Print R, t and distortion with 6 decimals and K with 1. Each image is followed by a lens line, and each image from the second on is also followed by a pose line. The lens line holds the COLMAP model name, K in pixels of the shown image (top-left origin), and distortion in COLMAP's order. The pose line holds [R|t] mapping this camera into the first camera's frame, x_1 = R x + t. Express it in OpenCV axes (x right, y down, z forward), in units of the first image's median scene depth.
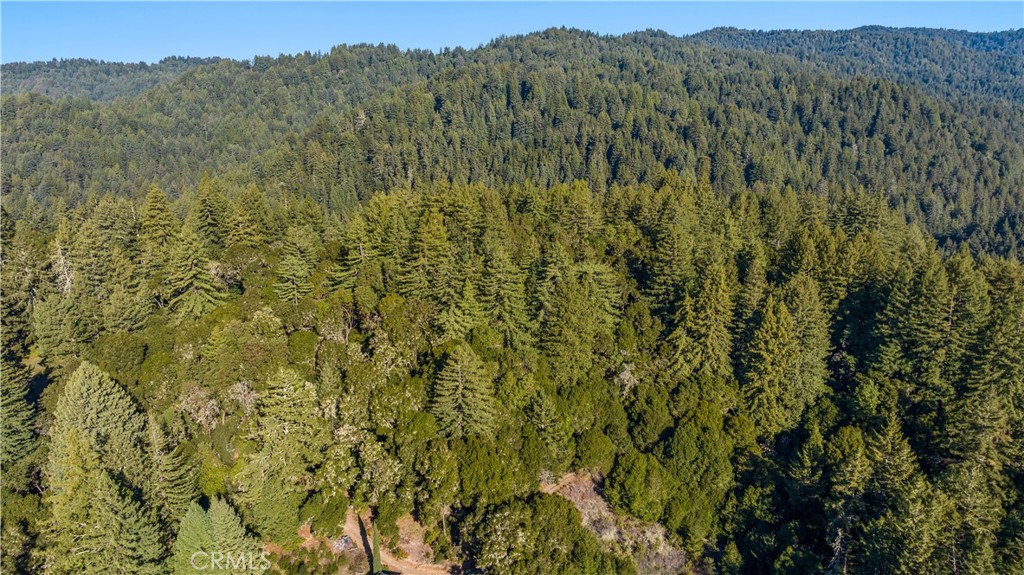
lens RADIAL K [[718.0, 0, 512.4], [0, 718.0, 286.8], [0, 0, 1]] dist [-0.008367, 0.002827]
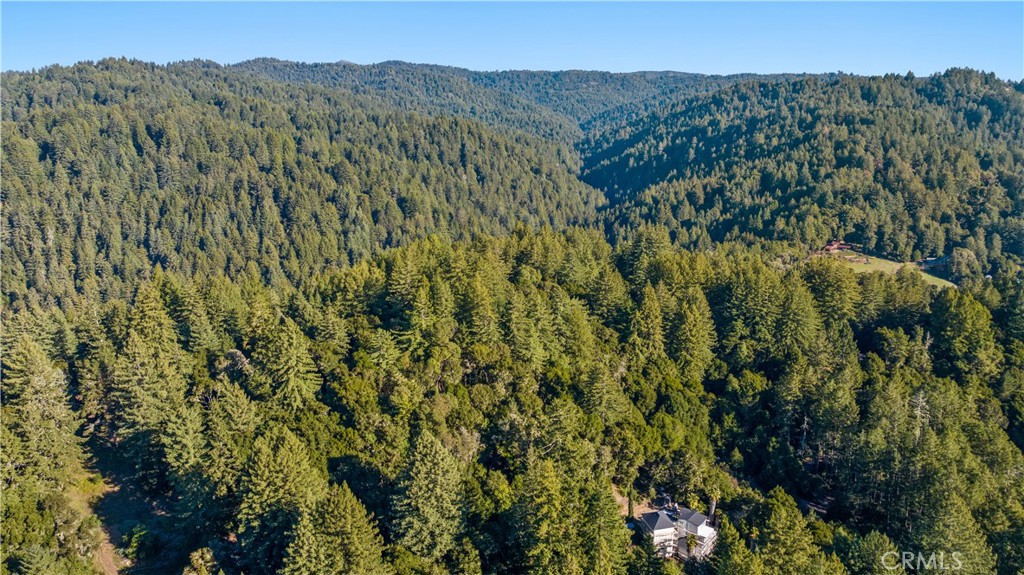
lens RADIAL K [[718.0, 0, 510.6], [0, 718.0, 286.8], [0, 0, 1]] dist [-0.008367, 0.002827]
pose [[0.820818, -0.132831, 0.555530, -0.122370], [0.152198, 0.988284, 0.011426, -0.014270], [-0.550539, 0.075172, 0.831418, -0.016804]]
